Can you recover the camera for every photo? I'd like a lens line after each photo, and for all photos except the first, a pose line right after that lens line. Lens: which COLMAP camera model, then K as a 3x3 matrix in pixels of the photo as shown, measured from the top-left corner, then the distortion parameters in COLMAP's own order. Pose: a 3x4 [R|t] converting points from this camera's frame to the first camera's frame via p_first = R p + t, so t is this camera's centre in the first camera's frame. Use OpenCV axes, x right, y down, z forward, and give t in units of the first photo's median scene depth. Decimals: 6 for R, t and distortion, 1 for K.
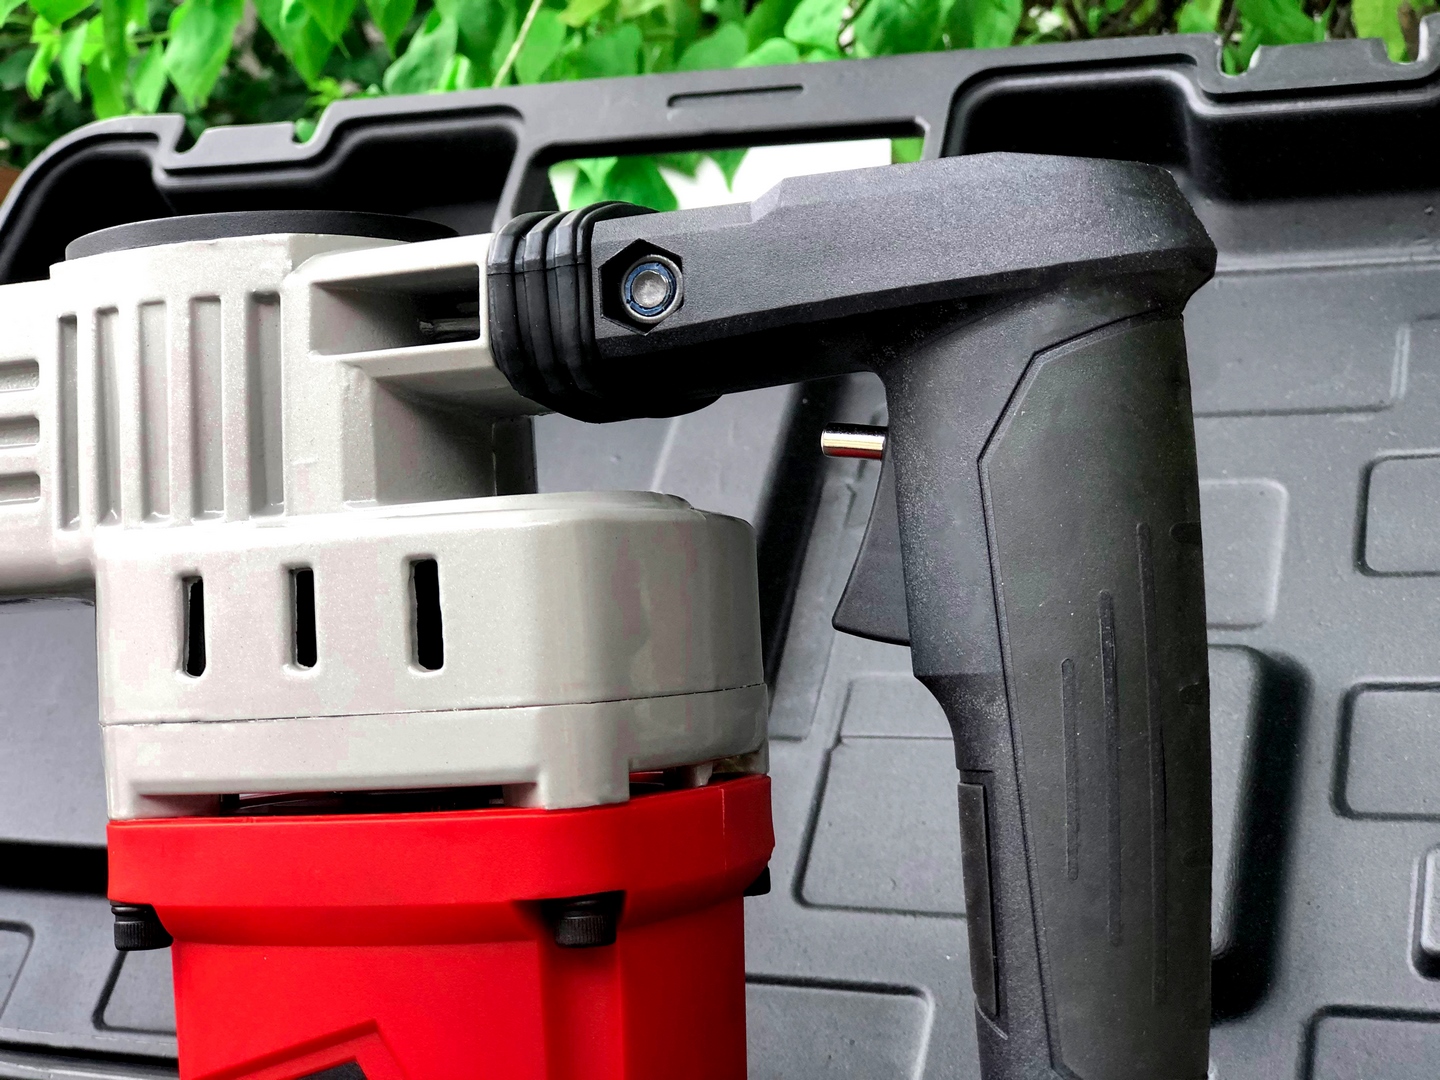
lens RADIAL K [[2437.2, 0, 772.8], [0, 2437.2, 538.3], [0, 0, 1]] dist [-0.204939, 3.005187]
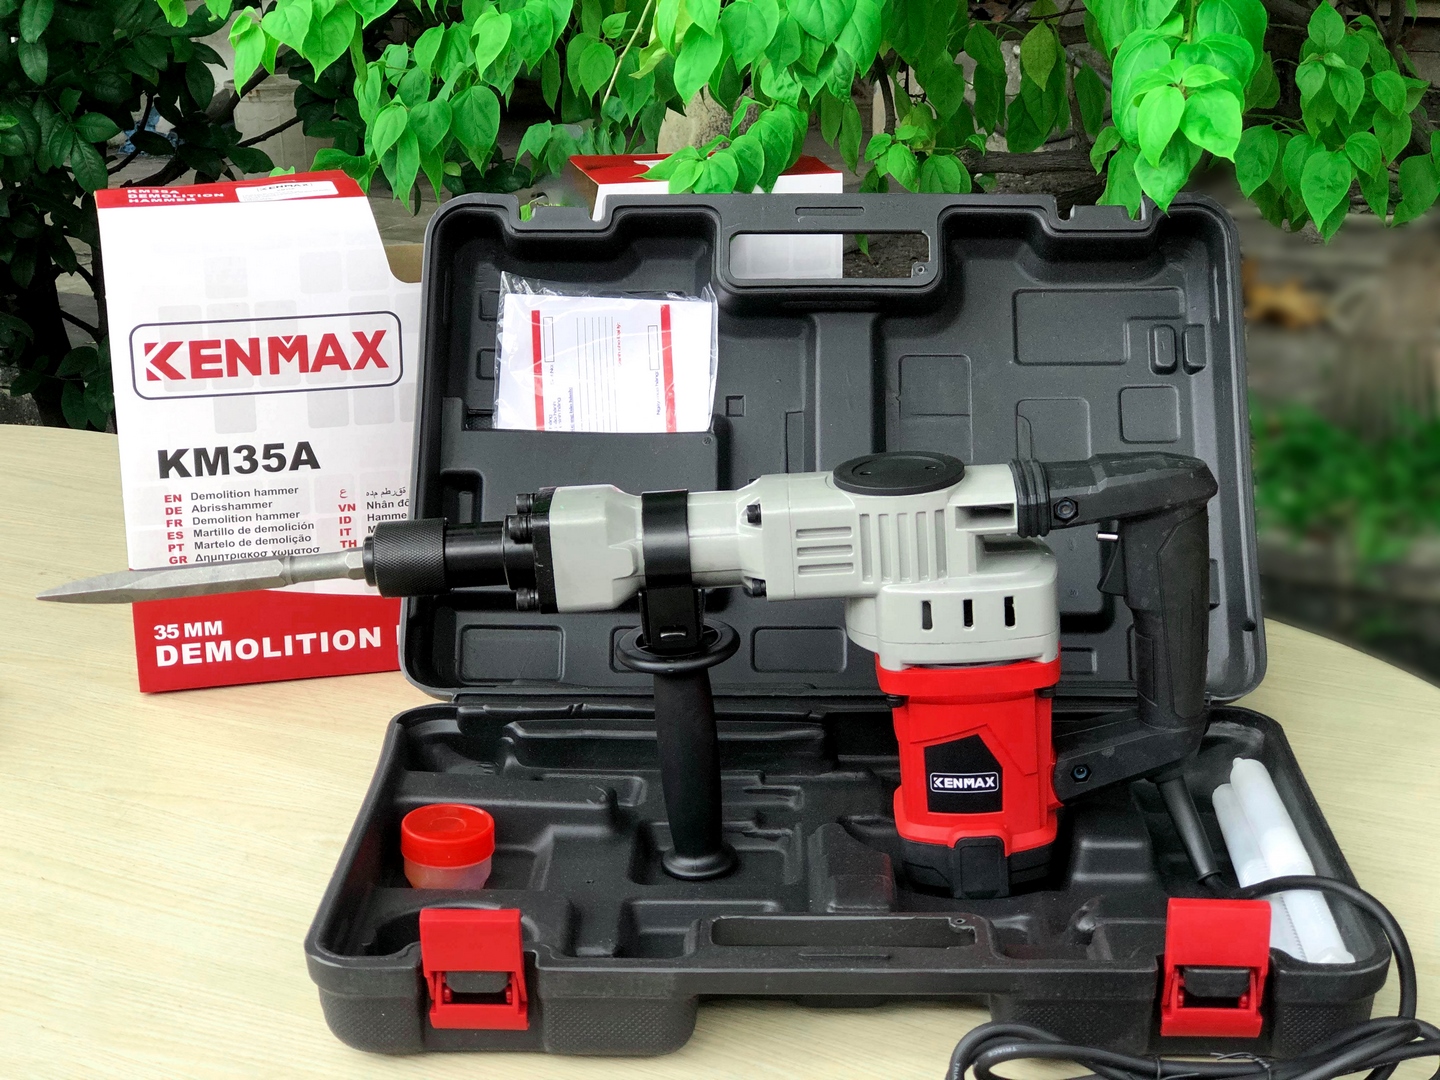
lens RADIAL K [[2437.2, 0, 772.8], [0, 2437.2, 538.3], [0, 0, 1]] dist [-0.204939, 3.005187]
pose [[0.933231, -0.107937, 0.342680, -1.484956], [-0.007000, 0.948161, 0.317714, -1.057396], [-0.359209, -0.298900, 0.884097, -1.707154]]
